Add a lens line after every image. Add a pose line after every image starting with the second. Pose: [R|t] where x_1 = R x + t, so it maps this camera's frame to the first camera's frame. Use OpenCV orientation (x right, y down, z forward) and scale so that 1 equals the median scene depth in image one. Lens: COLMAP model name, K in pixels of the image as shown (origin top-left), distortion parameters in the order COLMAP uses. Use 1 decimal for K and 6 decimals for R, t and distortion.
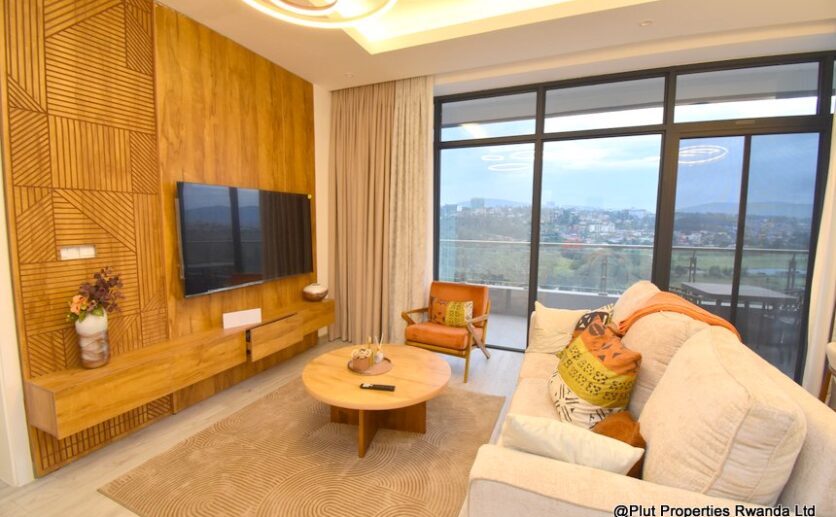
lens RADIAL K [[368.9, 0, 406.4], [0, 368.9, 265.2], [0, 0, 1]] dist [-0.007962, -0.010116]
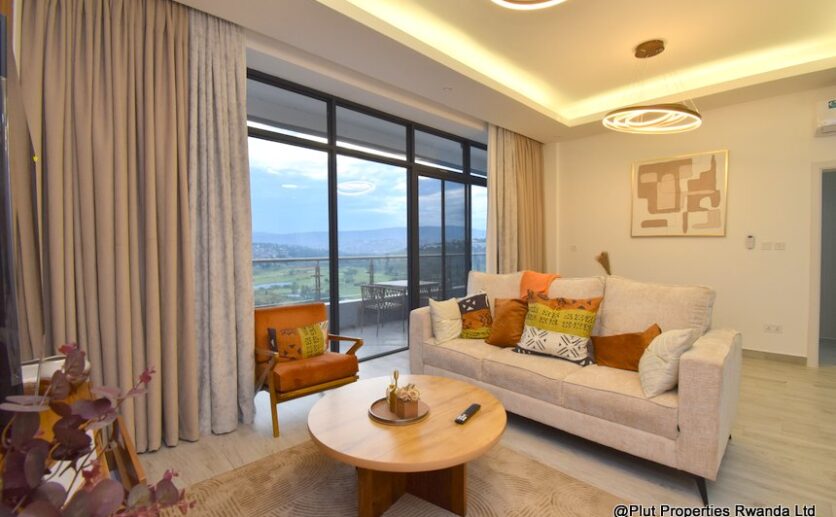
lens RADIAL K [[368.9, 0, 422.5], [0, 368.9, 262.3], [0, 0, 1]] dist [-0.007962, -0.010116]
pose [[0.365518, -0.043577, 0.929784, -0.540493], [0.118693, 0.992931, -0.000124, -0.009921], [-0.923206, 0.110404, 0.368106, 0.473106]]
